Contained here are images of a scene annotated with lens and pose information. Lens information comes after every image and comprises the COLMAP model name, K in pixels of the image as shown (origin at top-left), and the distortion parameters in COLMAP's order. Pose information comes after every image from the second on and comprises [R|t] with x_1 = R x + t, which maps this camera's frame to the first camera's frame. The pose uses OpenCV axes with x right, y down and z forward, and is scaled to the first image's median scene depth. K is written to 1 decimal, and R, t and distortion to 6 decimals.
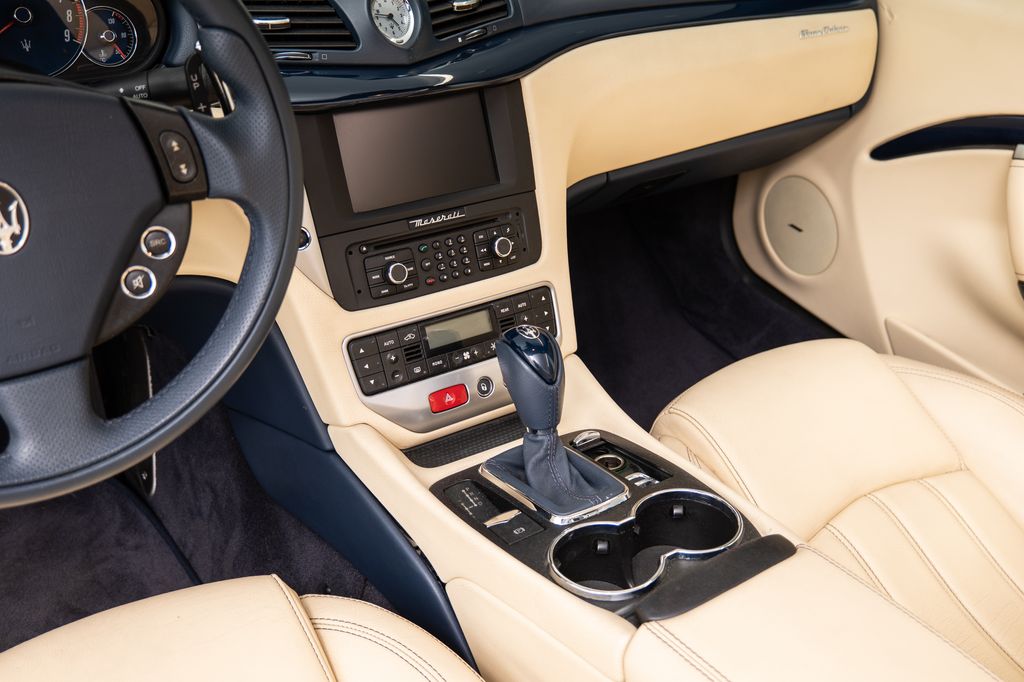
lens RADIAL K [[978.5, 0, 513.9], [0, 978.5, 320.4], [0, 0, 1]] dist [-0.010508, 0.000000]
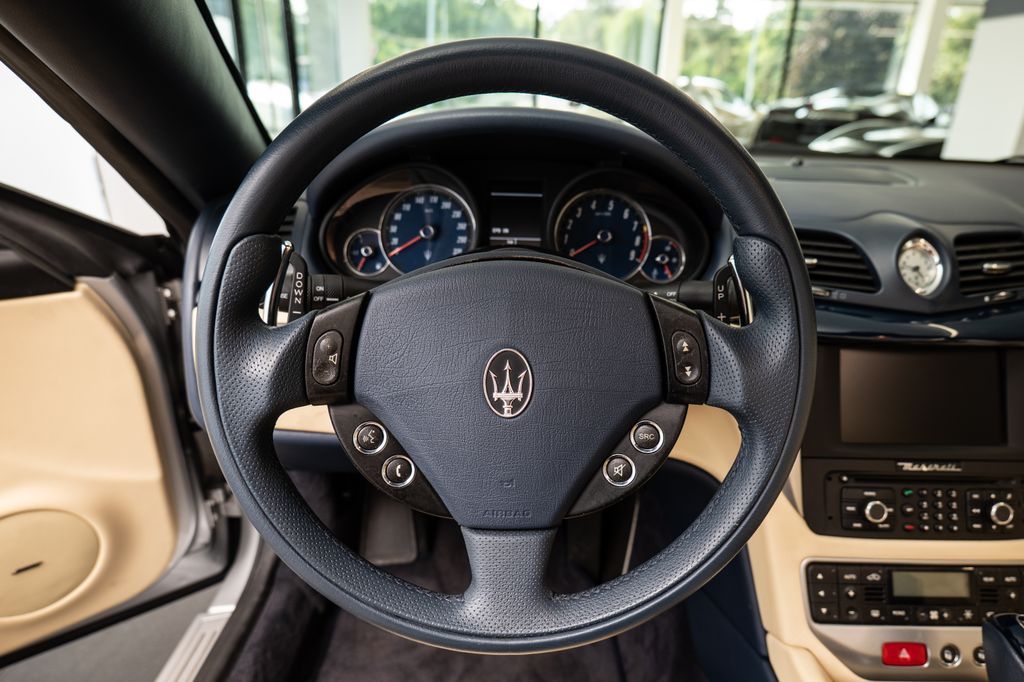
lens RADIAL K [[631.8, 0, 530.0], [0, 631.8, 355.9], [0, 0, 1]] dist [-0.023141, 0.017311]
pose [[0.813767, 0.168166, -0.556331, -0.077007], [-0.267731, 0.958078, -0.102015, -0.040776], [0.515853, 0.231963, 0.824675, 0.257559]]
